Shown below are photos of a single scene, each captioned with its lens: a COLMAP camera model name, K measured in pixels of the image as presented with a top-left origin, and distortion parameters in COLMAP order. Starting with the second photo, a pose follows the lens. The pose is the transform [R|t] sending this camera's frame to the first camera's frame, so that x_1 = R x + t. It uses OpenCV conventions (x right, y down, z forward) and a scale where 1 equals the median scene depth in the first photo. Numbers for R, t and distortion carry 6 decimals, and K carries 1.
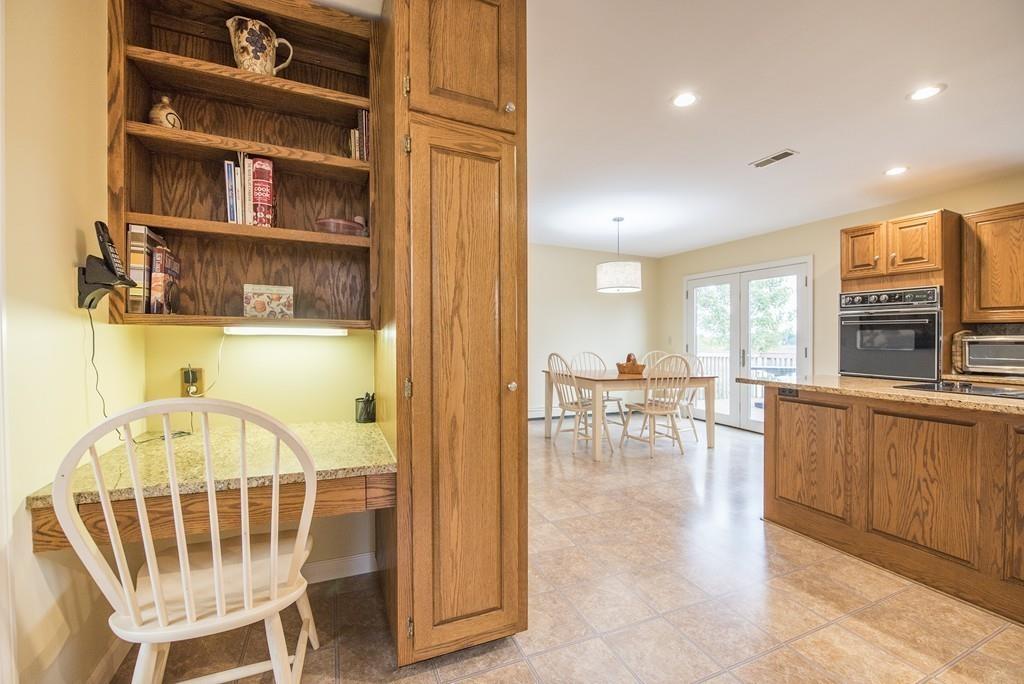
lens RADIAL K [[407.1, 0, 510.6], [0, 407.1, 338.4], [0, 0, 1]] dist [-0.016757, -0.000184]
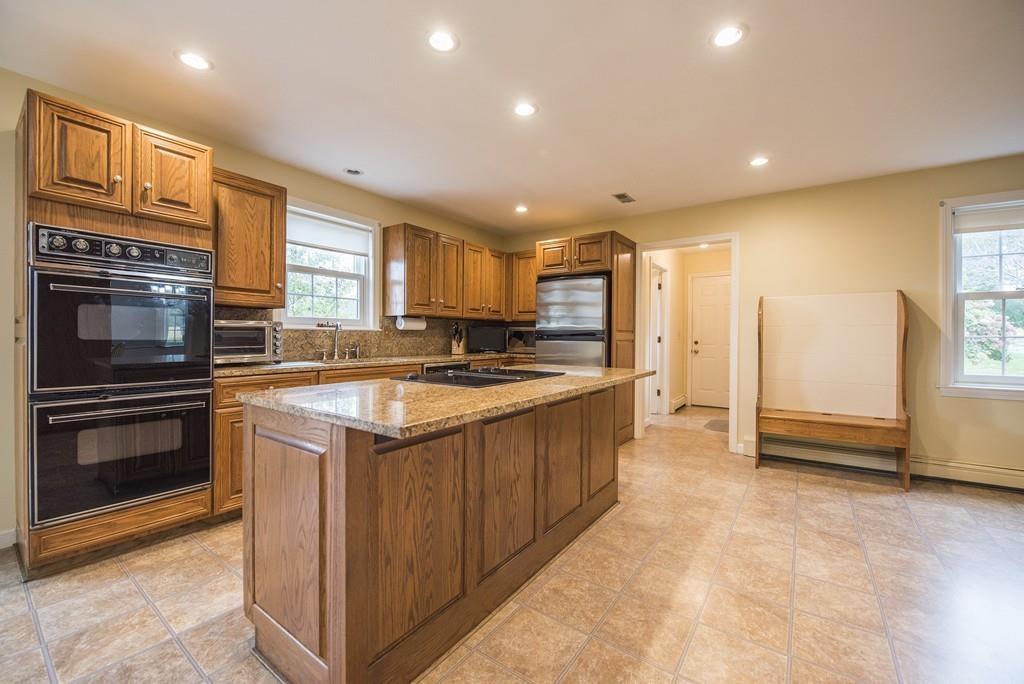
lens RADIAL K [[407.1, 0, 515.6], [0, 407.1, 335.9], [0, 0, 1]] dist [-0.016757, -0.000184]
pose [[-0.514786, -0.017210, 0.857146, 0.147372], [-0.017634, 0.999800, 0.009484, 0.007177], [-0.857137, -0.010232, -0.514986, 0.893246]]
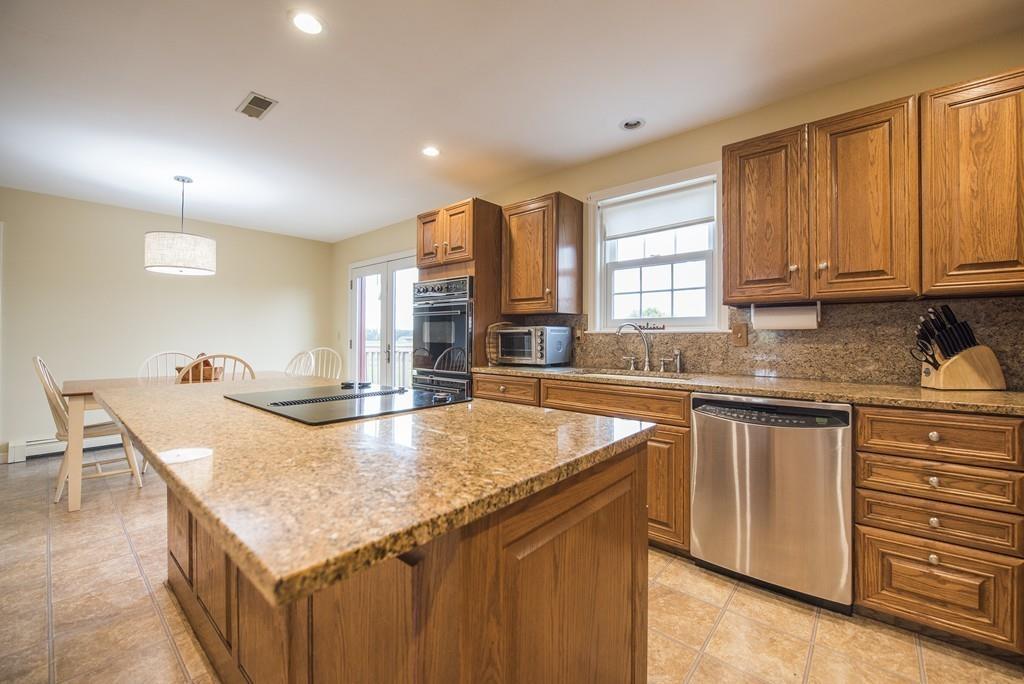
lens RADIAL K [[407.1, 0, 510.1], [0, 407.1, 335.0], [0, 0, 1]] dist [-0.016757, -0.000184]
pose [[0.906304, -0.007990, 0.422551, 0.738690], [0.007911, 0.999967, 0.001939, 0.010452], [-0.422552, 0.001585, 0.906337, 0.062168]]
